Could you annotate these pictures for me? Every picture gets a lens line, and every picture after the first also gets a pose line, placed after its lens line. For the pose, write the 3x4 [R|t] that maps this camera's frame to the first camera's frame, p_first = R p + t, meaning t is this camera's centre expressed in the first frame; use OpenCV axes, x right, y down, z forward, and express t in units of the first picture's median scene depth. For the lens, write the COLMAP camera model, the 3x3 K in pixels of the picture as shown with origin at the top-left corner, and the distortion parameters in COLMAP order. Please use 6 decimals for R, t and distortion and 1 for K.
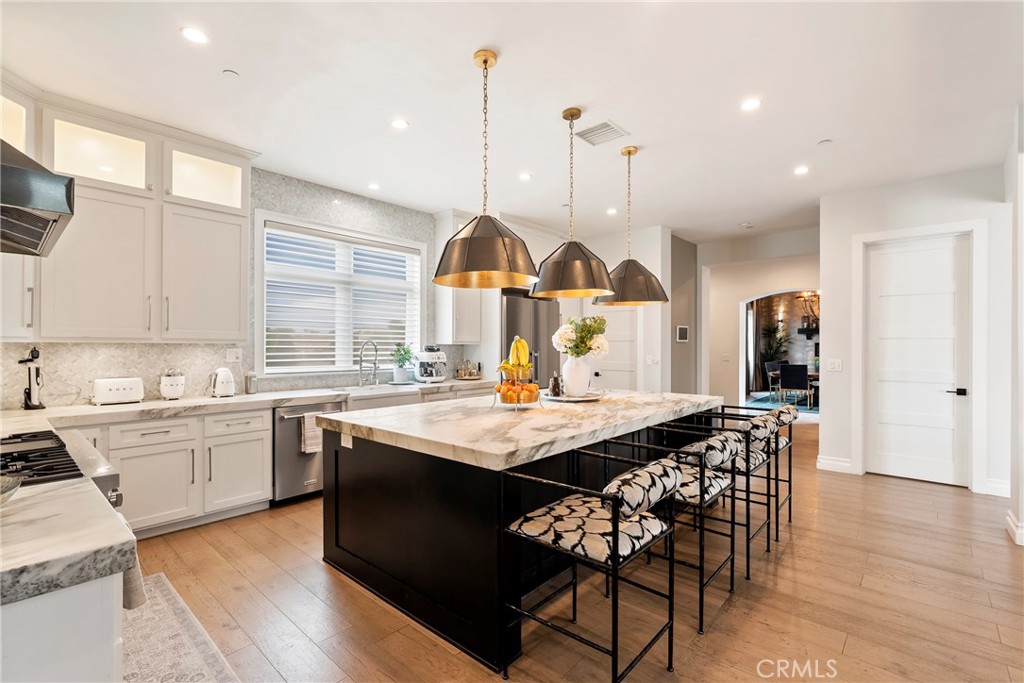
lens RADIAL K [[465.3, 0, 511.0], [0, 465.3, 341.4], [0, 0, 1]] dist [-0.000725, 0.000079]
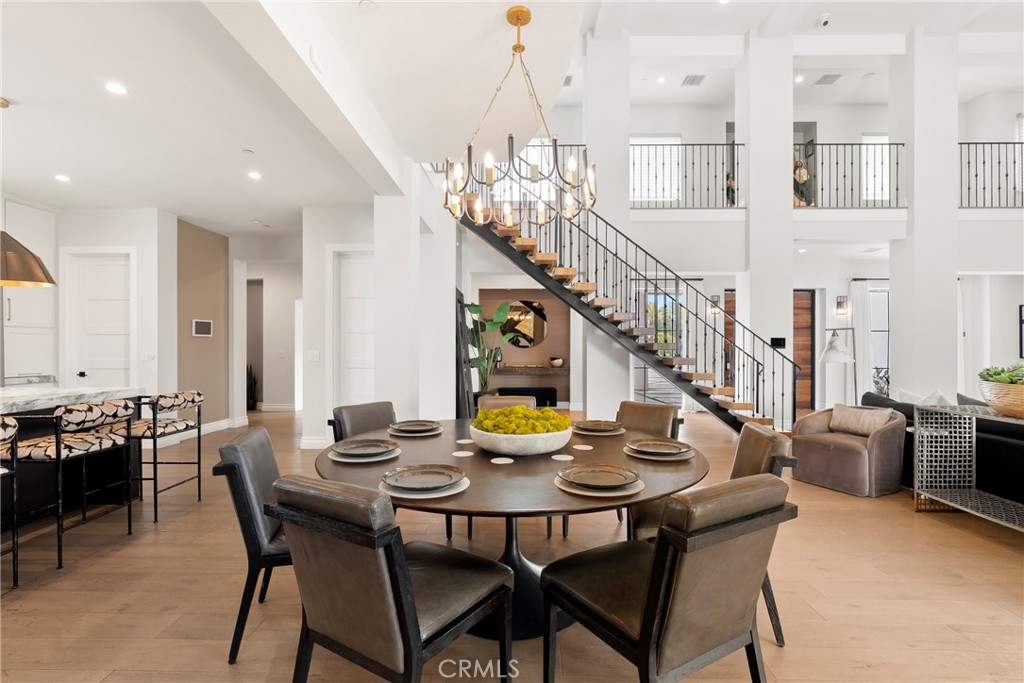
lens RADIAL K [[465.3, 0, 511.8], [0, 465.3, 346.3], [0, 0, 1]] dist [-0.000725, 0.000079]
pose [[0.751391, -0.001141, 0.659857, 0.312941], [-0.002183, 0.999989, 0.004215, 0.022212], [-0.659854, -0.004608, 0.751380, -0.187949]]
